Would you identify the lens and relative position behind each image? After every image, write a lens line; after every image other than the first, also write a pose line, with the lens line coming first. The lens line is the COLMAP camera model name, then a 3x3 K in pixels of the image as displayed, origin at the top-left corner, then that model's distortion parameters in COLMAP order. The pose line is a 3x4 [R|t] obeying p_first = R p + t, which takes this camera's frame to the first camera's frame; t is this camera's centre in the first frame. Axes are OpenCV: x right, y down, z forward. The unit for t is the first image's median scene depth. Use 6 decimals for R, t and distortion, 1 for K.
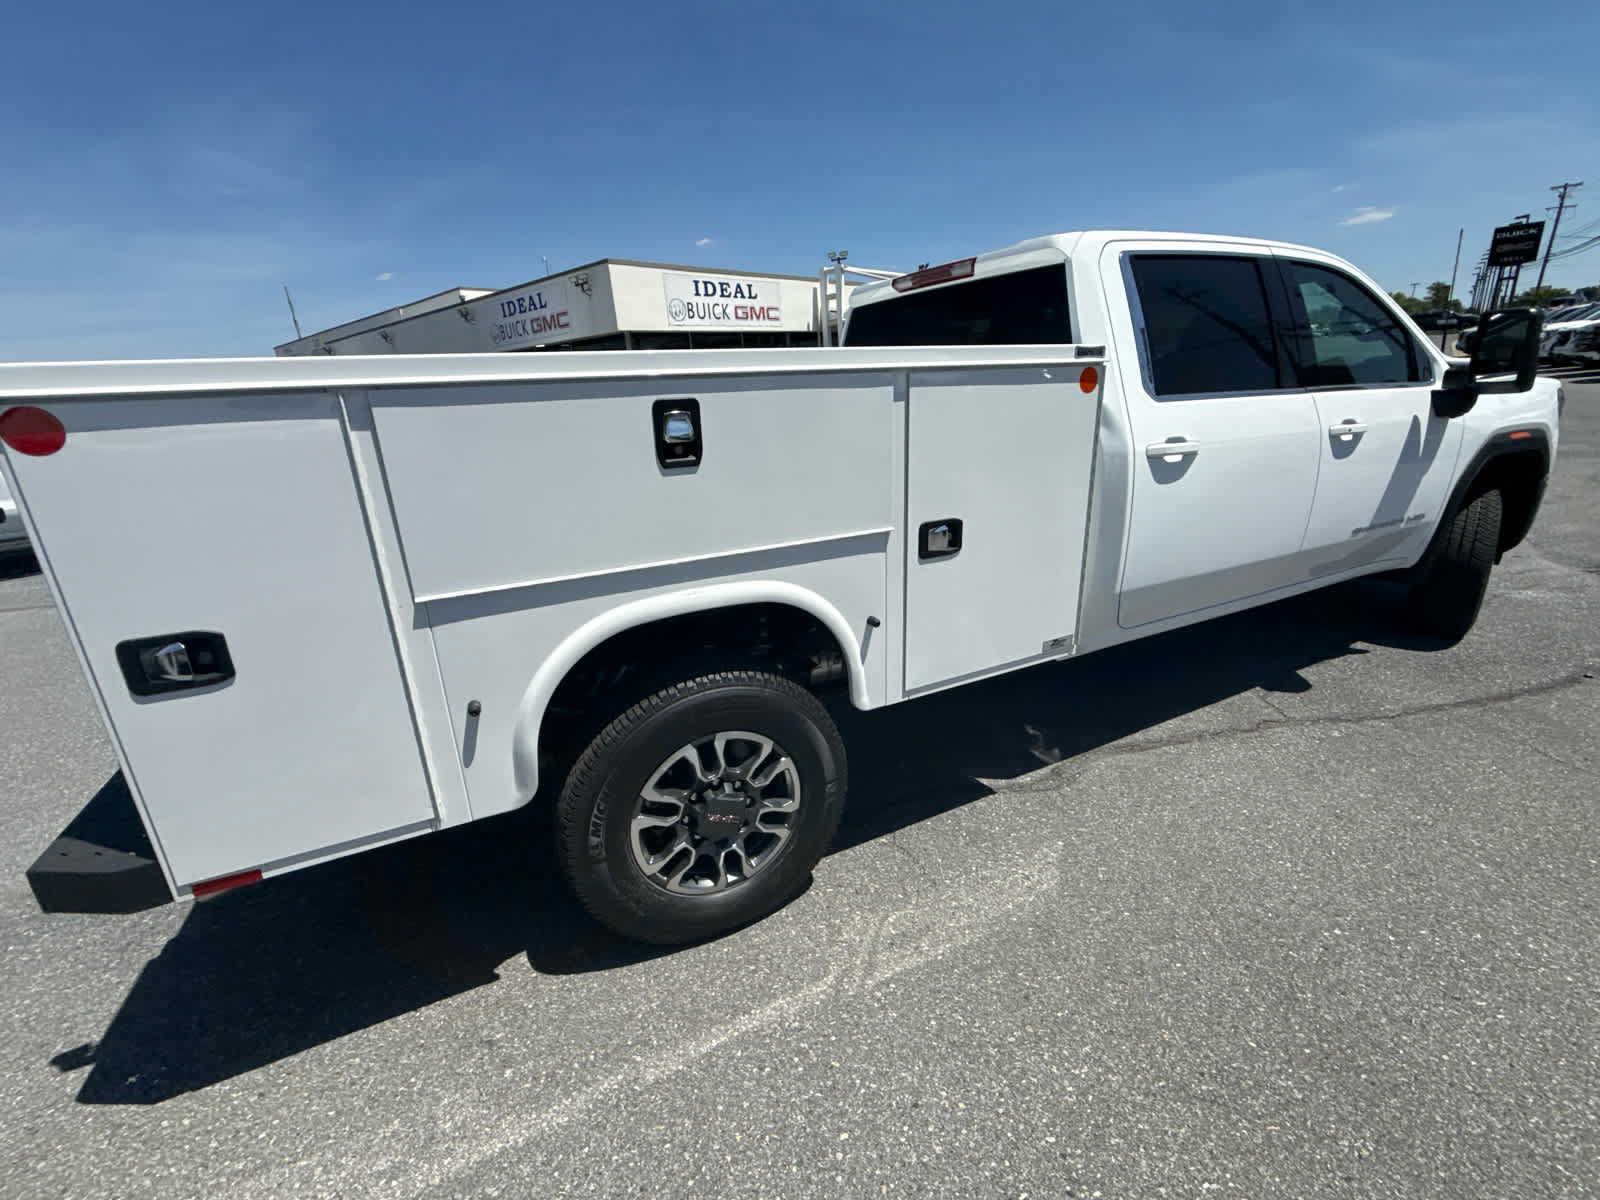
lens RADIAL K [[671.6, 0, 799.0], [0, 671.6, 604.9], [0, 0, 1]] dist [0.000460, 0.000553]
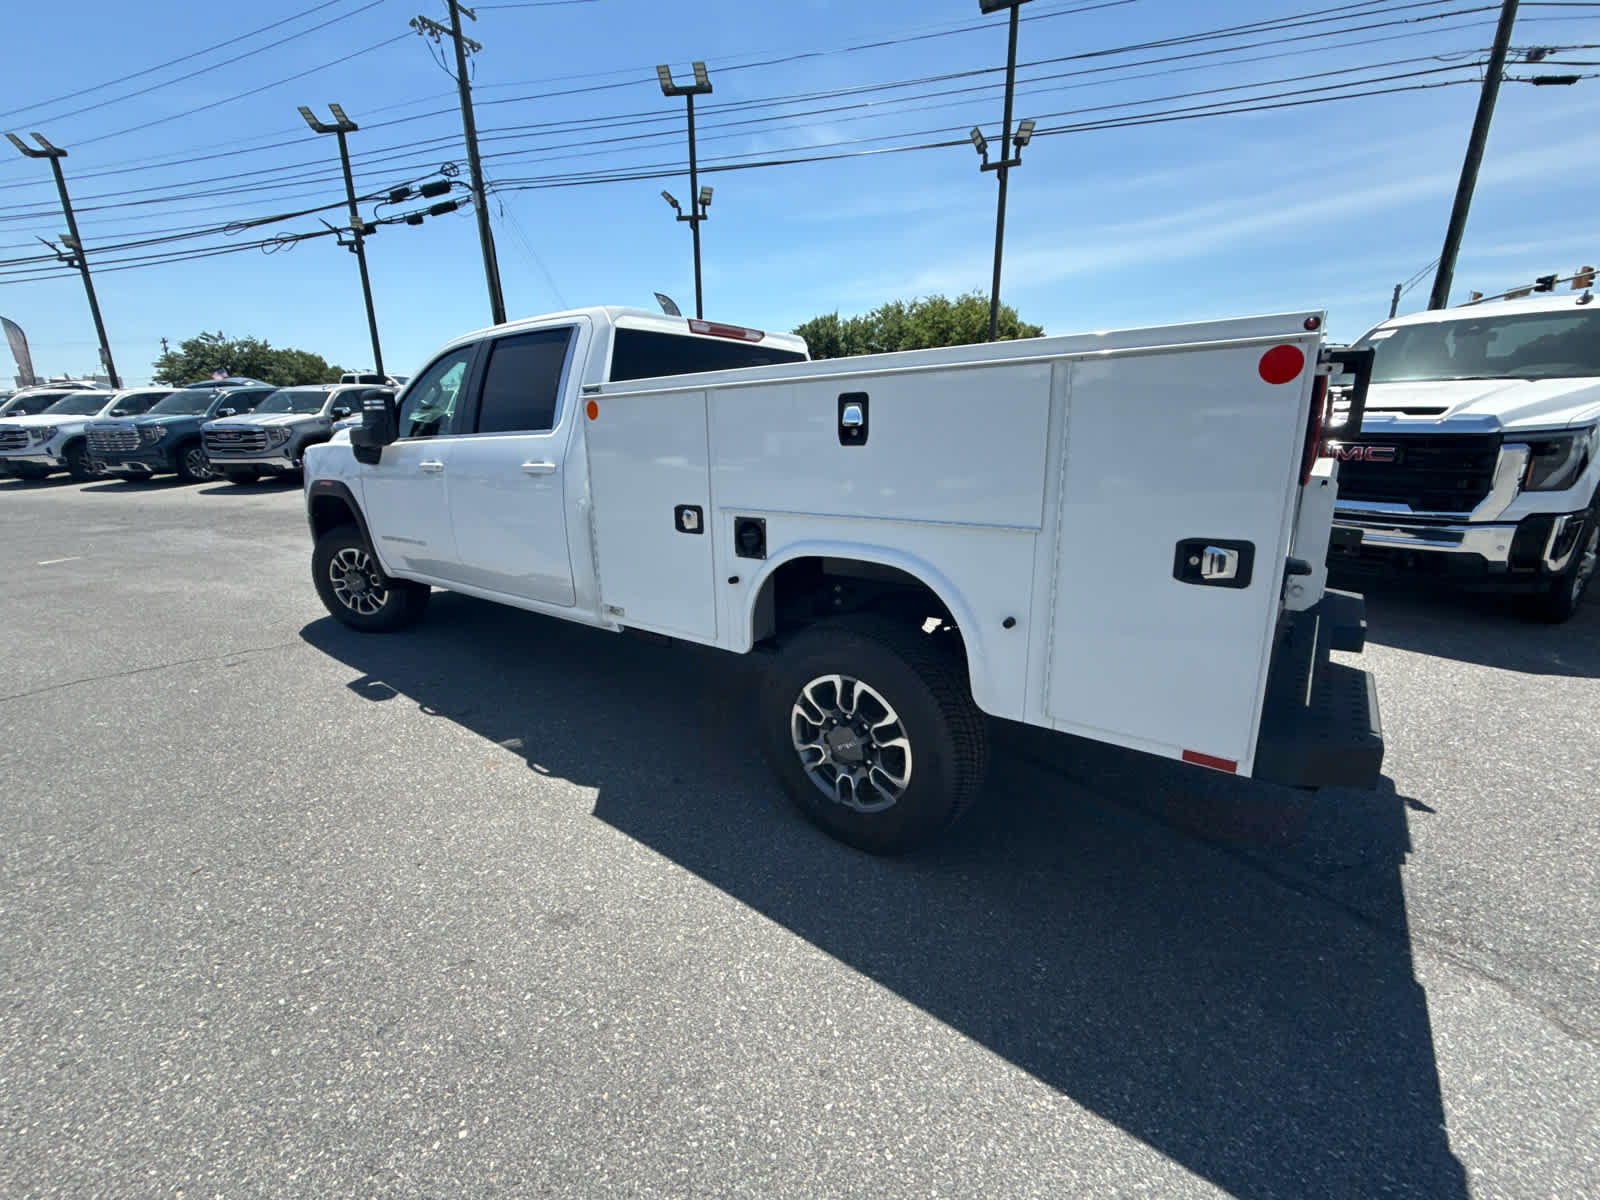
lens RADIAL K [[667.8, 0, 800.8], [0, 667.8, 607.9], [0, 0, 1]] dist [0.001689, 0.000143]
pose [[-0.433646, -0.178116, 0.883304, -1.020118], [0.318740, 0.886571, 0.335256, -0.392011], [-0.842826, 0.426927, -0.327686, 1.460726]]
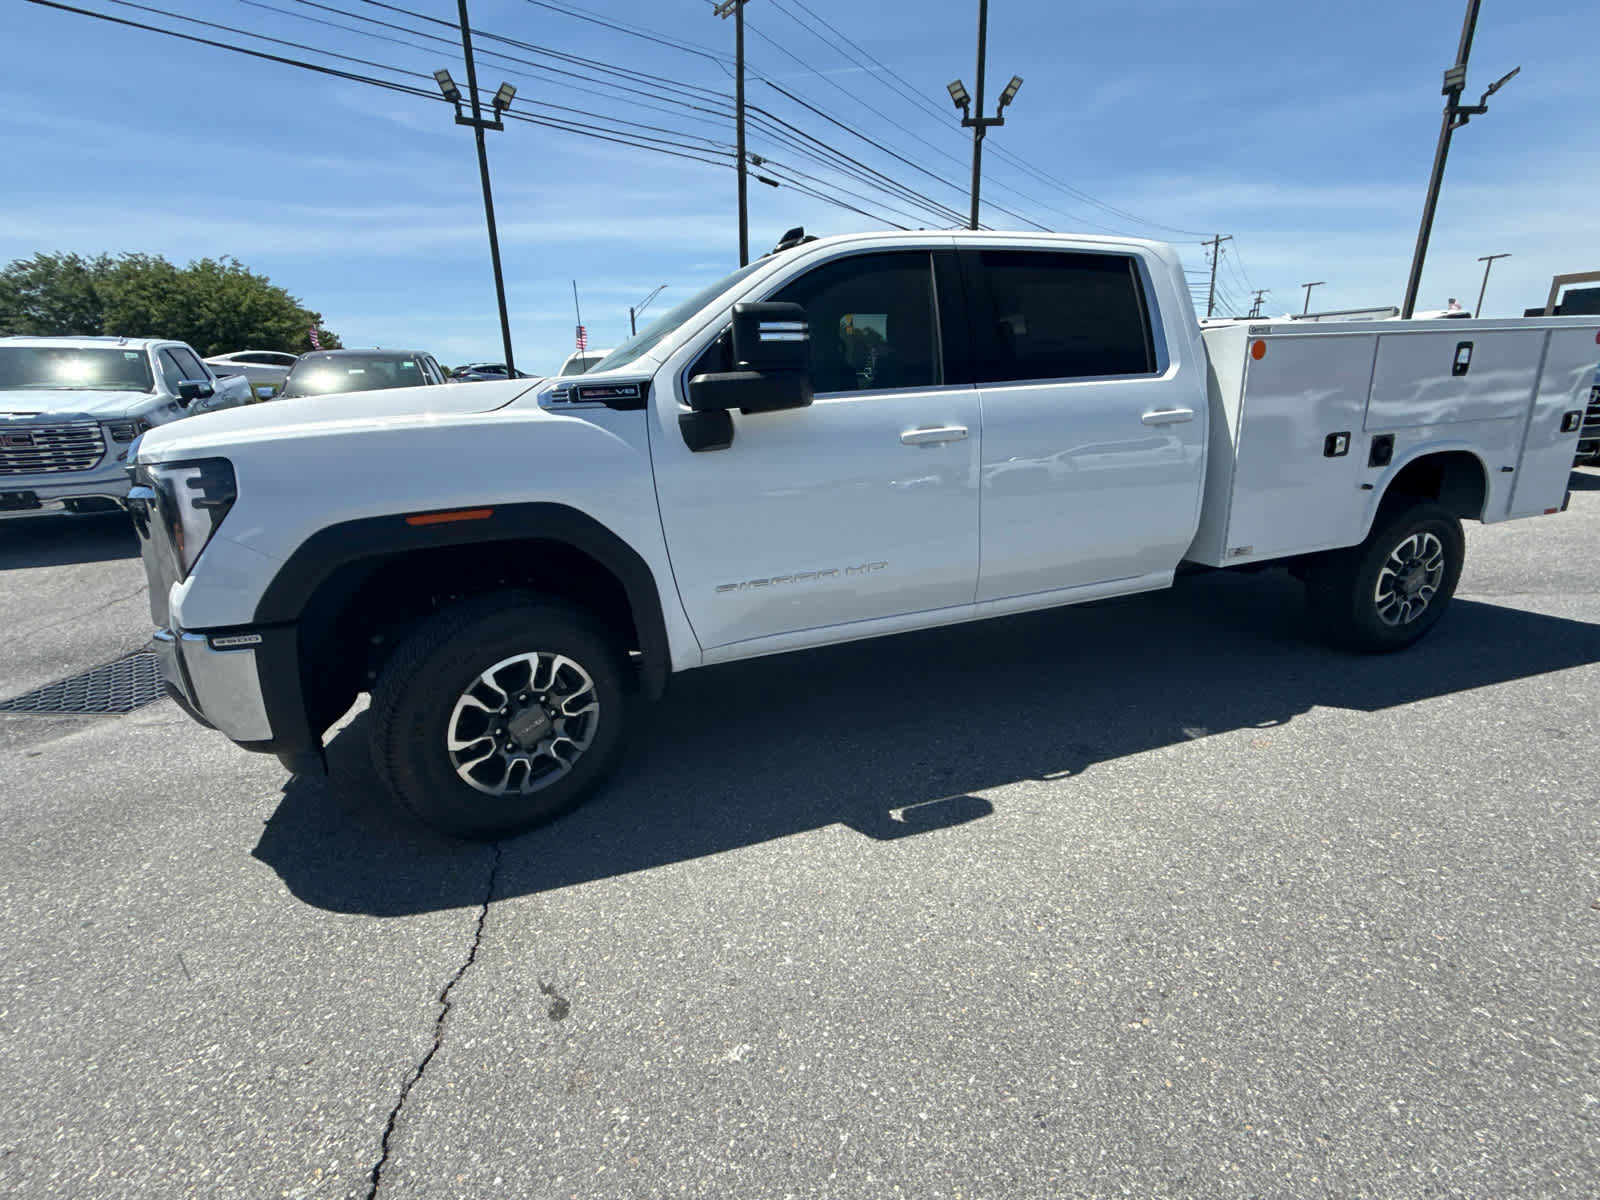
lens RADIAL K [[671.6, 0, 800.4], [0, 671.6, 603.7], [0, 0, 1]] dist [0.000875, -0.000013]
pose [[-0.986011, 0.050592, 0.158819, 0.509072], [0.132184, 0.817775, 0.560153, -0.743934], [-0.101539, 0.573310, -0.813023, 2.329389]]
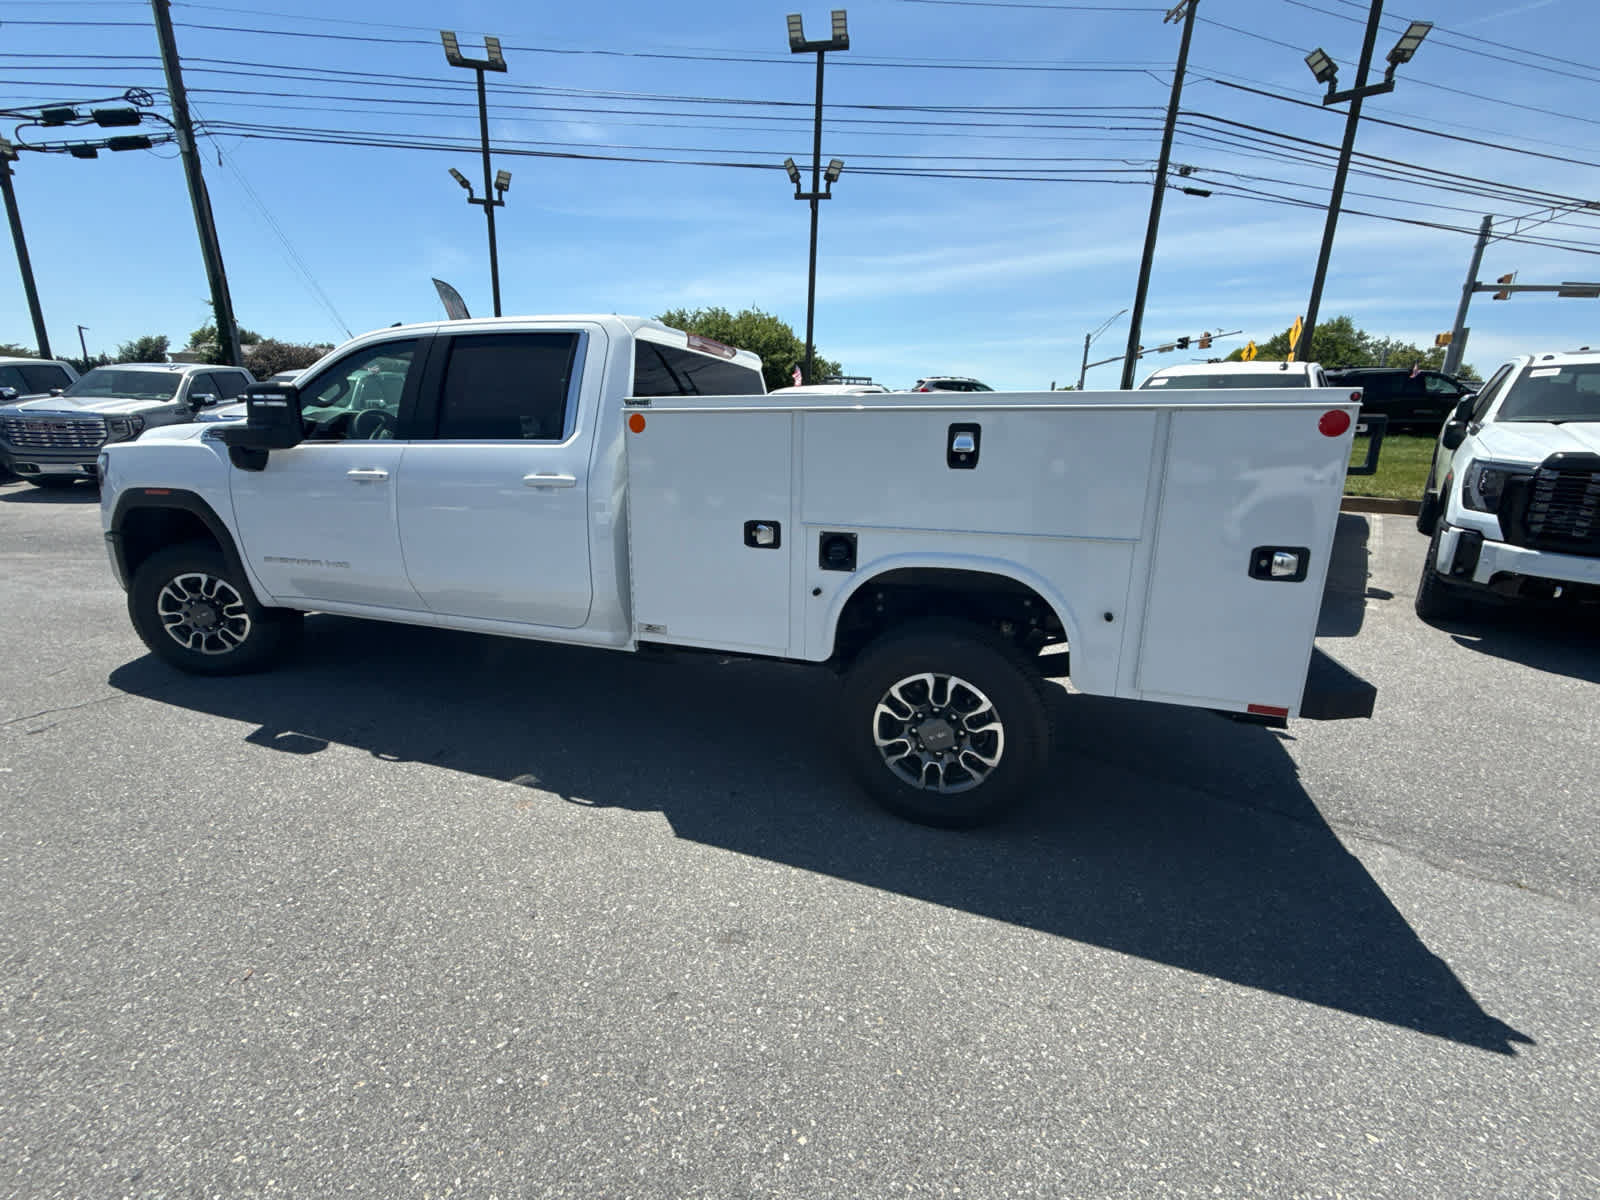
lens RADIAL K [[668.4, 0, 802.7], [0, 668.4, 607.5], [0, 0, 1]] dist [0.000848, 0.000366]
pose [[-0.697482, -0.140374, 0.702719, -0.847748], [0.243151, 0.876090, 0.416346, -0.524338], [-0.674089, 0.461260, -0.576925, 1.776105]]
